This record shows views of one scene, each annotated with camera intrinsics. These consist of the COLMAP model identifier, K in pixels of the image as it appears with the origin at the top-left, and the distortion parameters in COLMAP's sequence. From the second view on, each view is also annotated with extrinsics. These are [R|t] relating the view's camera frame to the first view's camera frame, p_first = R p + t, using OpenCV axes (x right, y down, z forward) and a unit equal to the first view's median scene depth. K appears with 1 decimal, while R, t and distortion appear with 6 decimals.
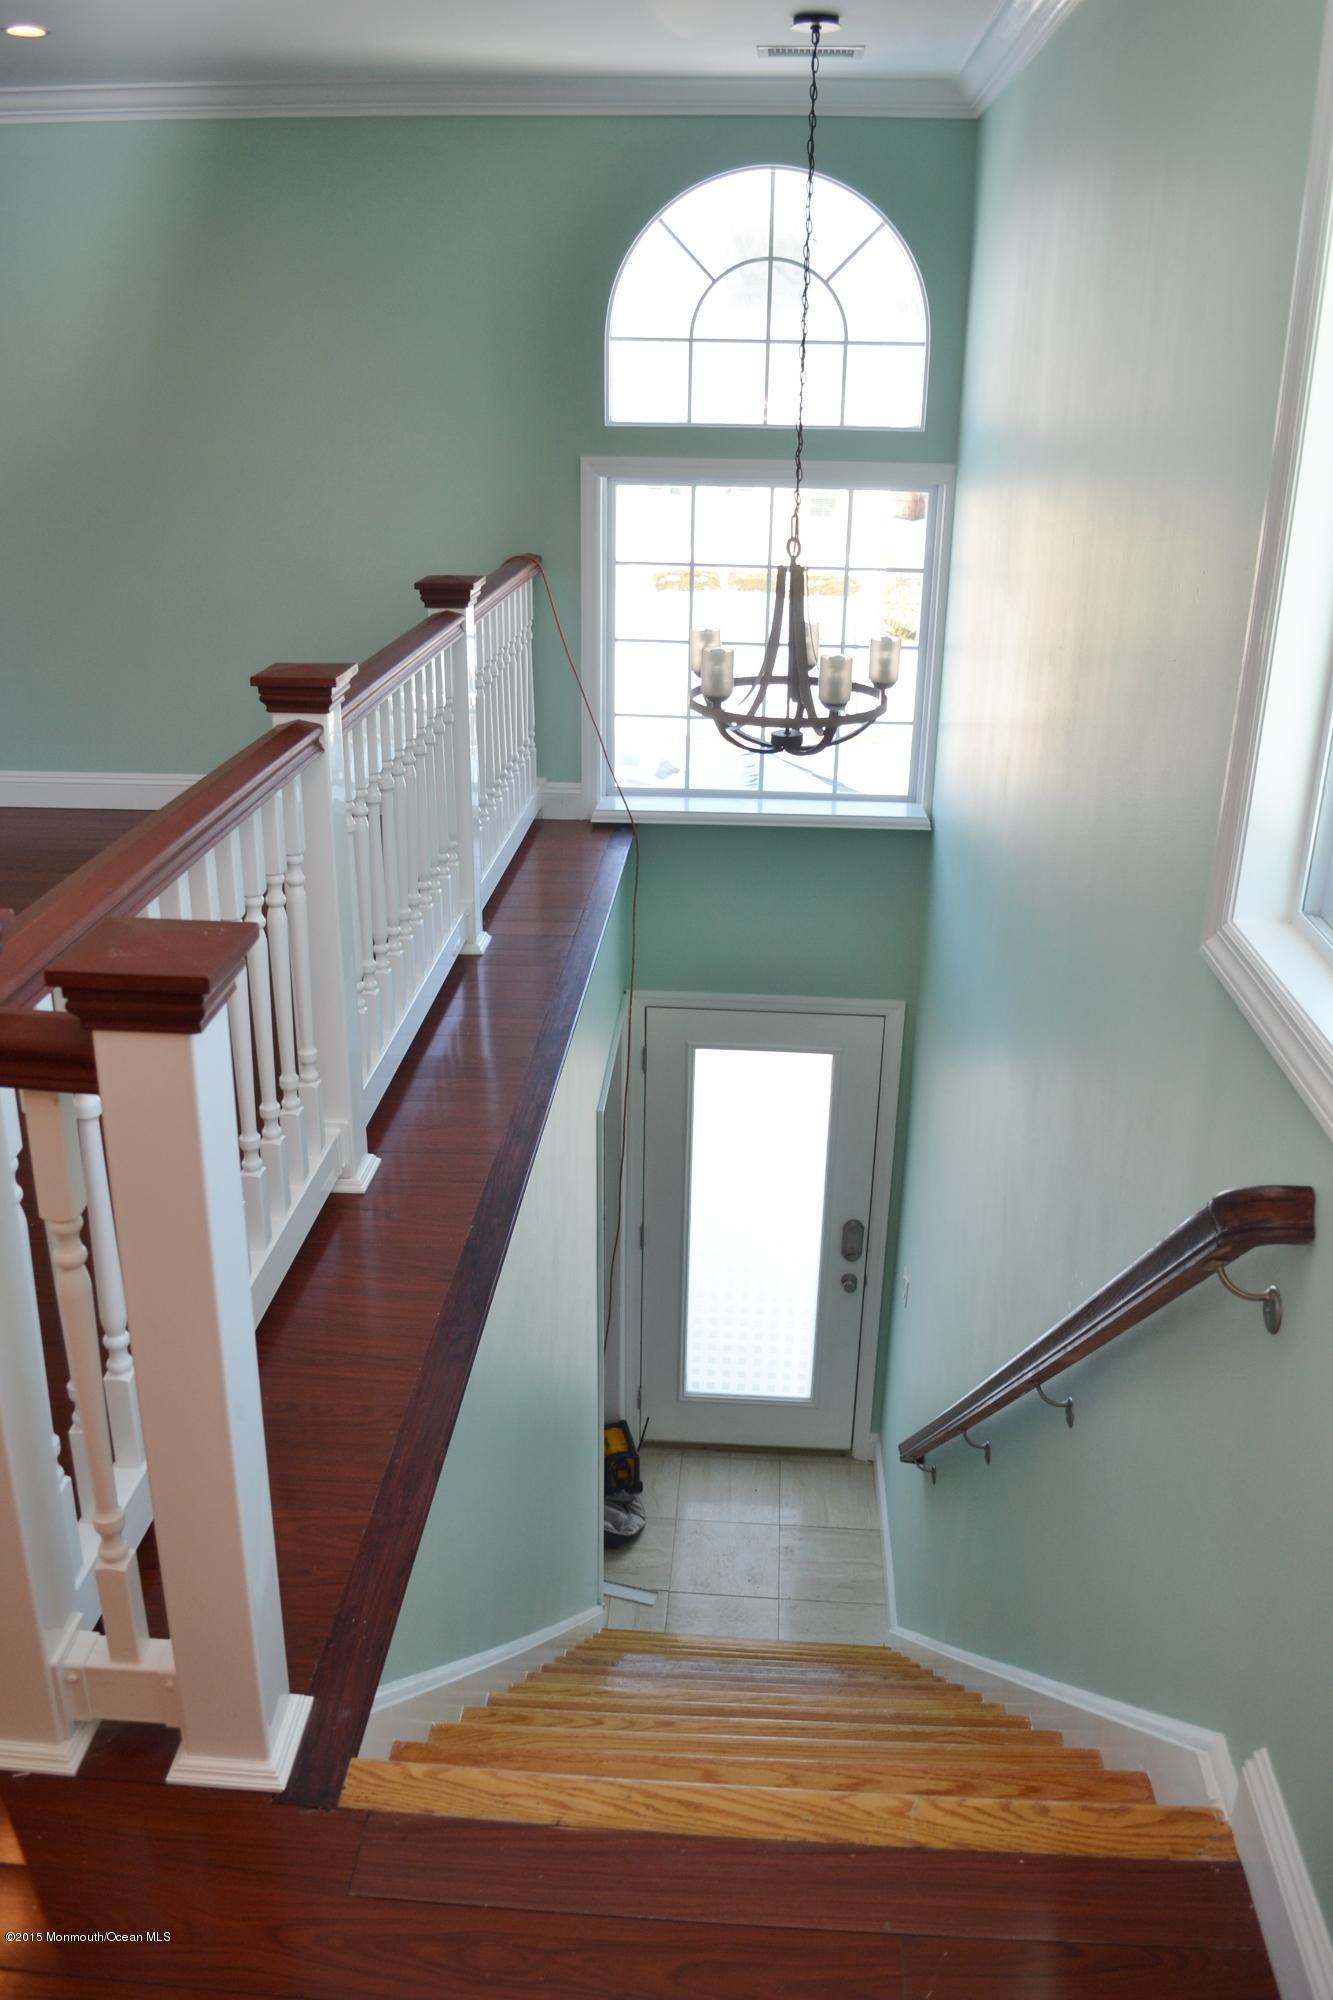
lens RADIAL K [[1590.7, 0, 676.5], [0, 1590.7, 1005.7], [0, 0, 1]] dist [-0.084815, 0.009425]
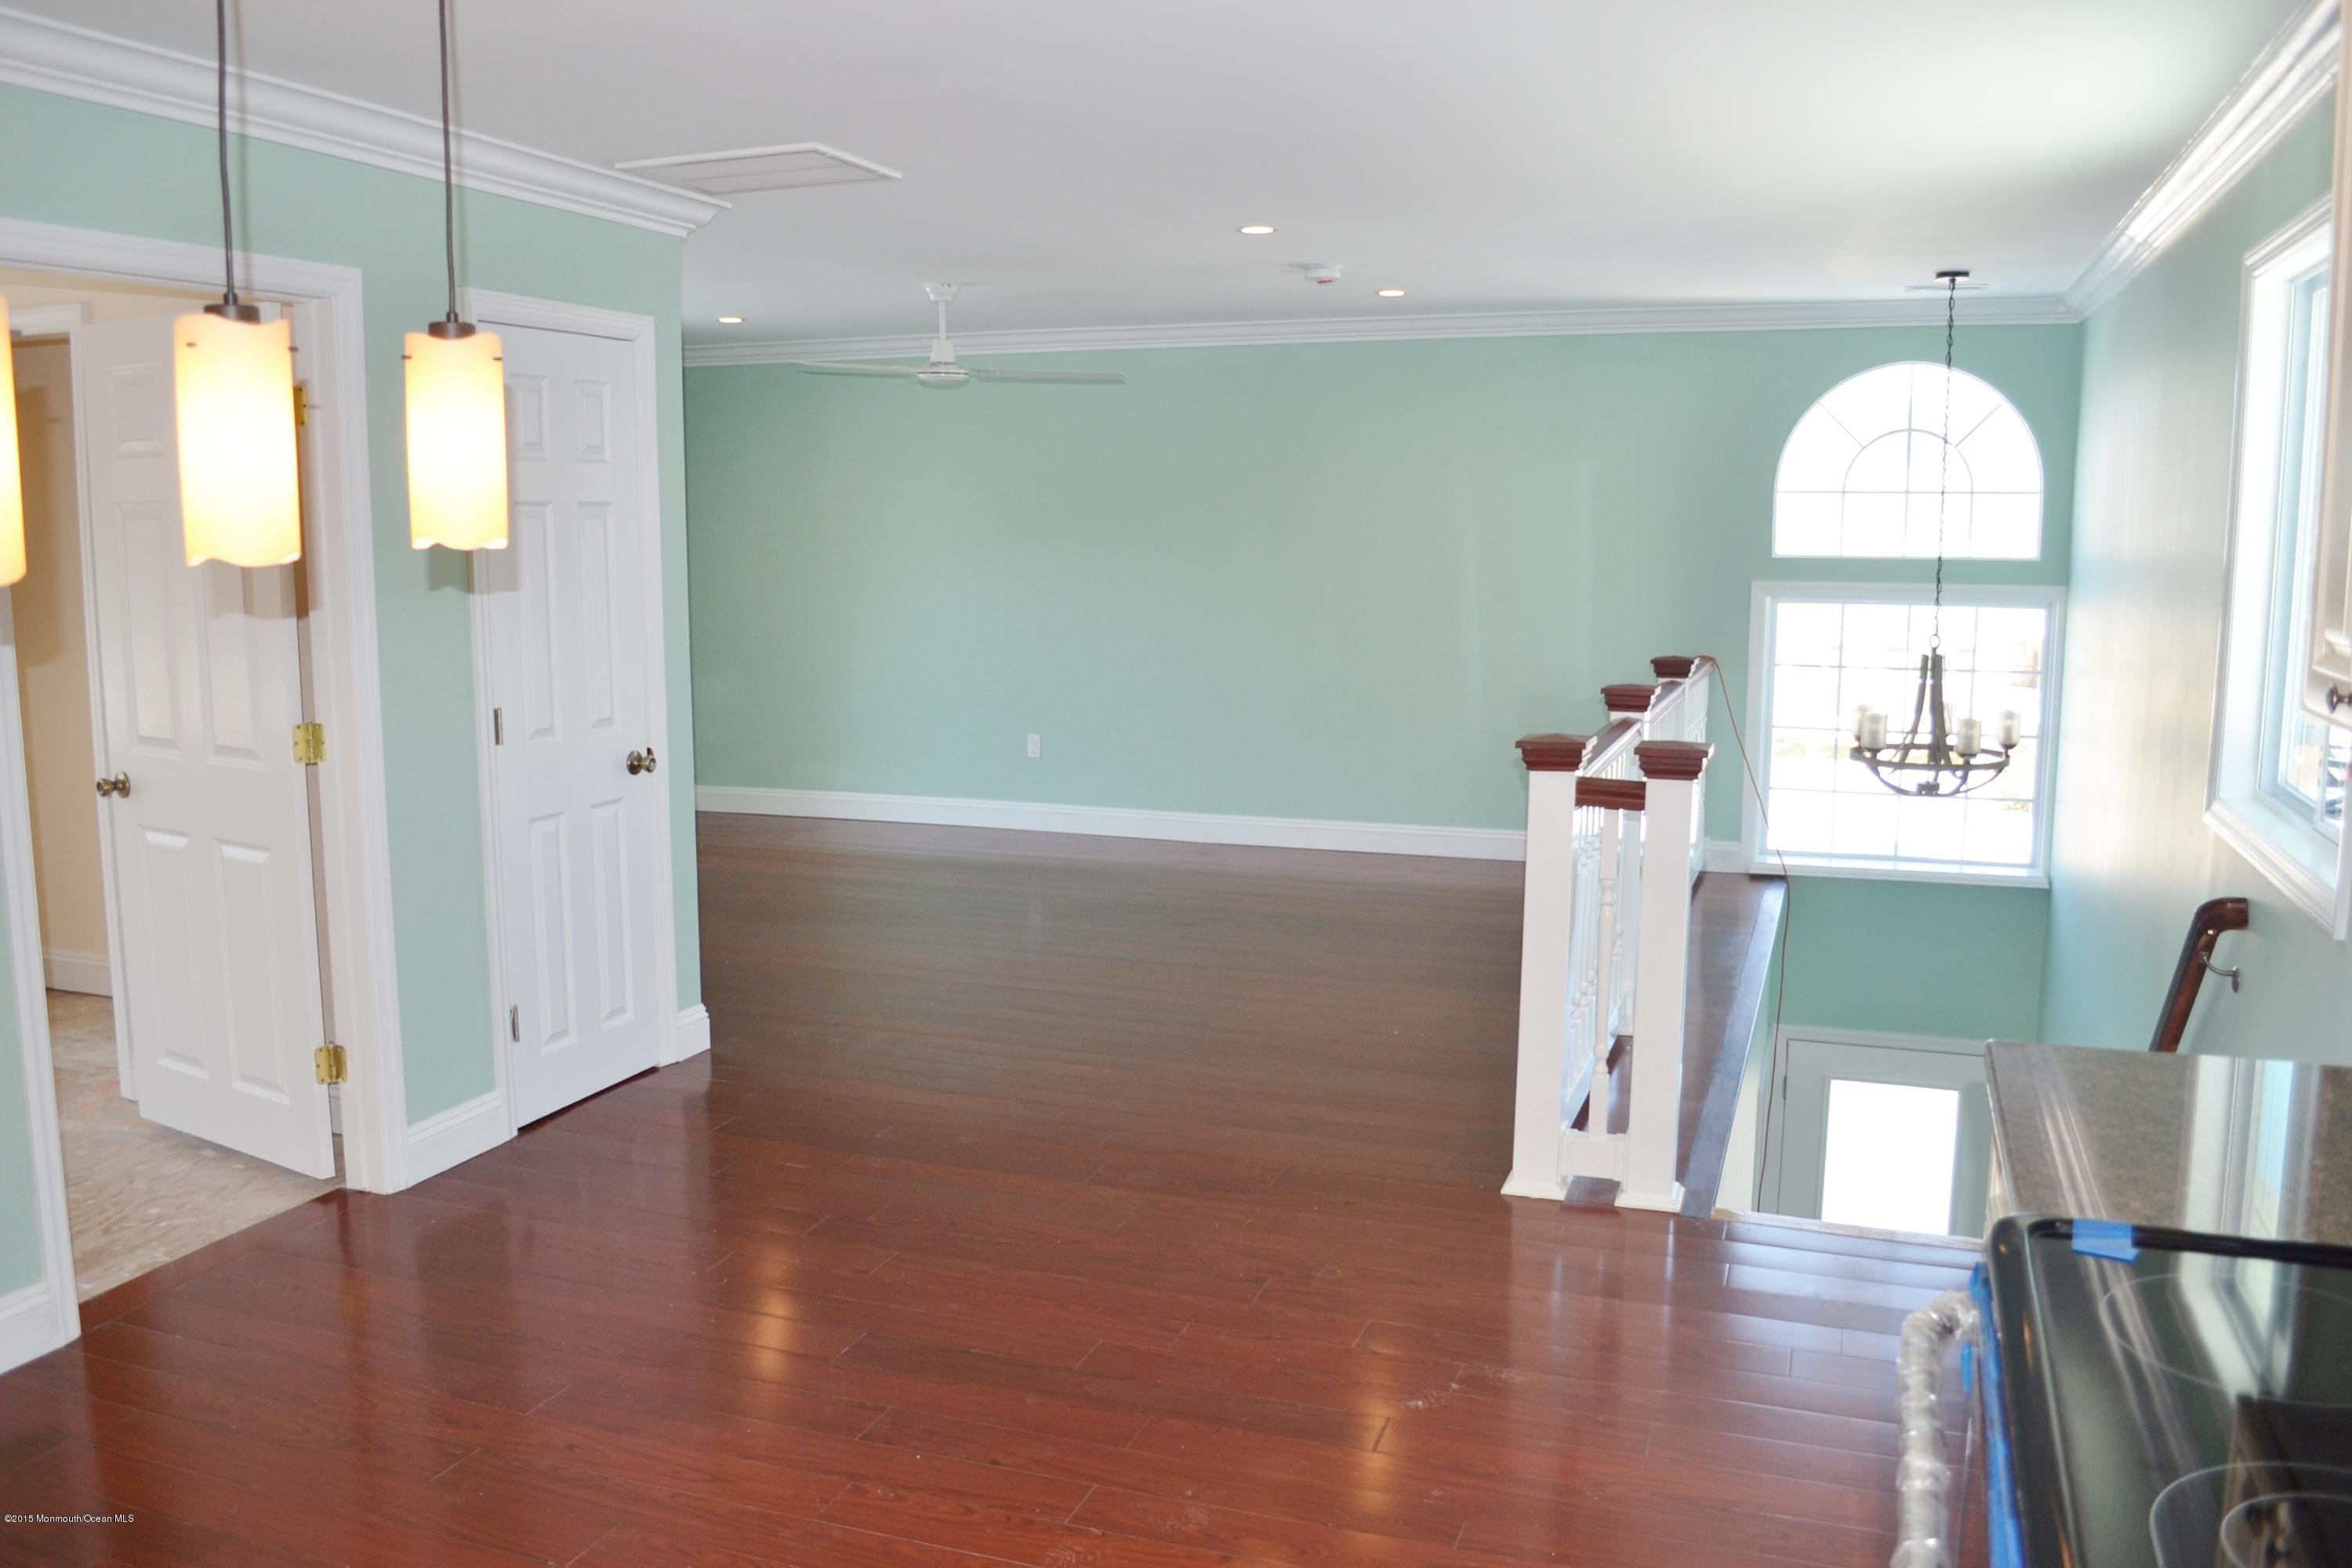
lens RADIAL K [[1870.7, 0, 1176.0], [0, 1870.7, 784.0], [0, 0, 1]] dist [-0.084815, 0.009425]
pose [[0.956591, 0.024394, -0.290413, -0.075122], [-0.095044, 0.968123, -0.231744, 0.222362], [0.275502, 0.249286, 0.928415, -0.526845]]
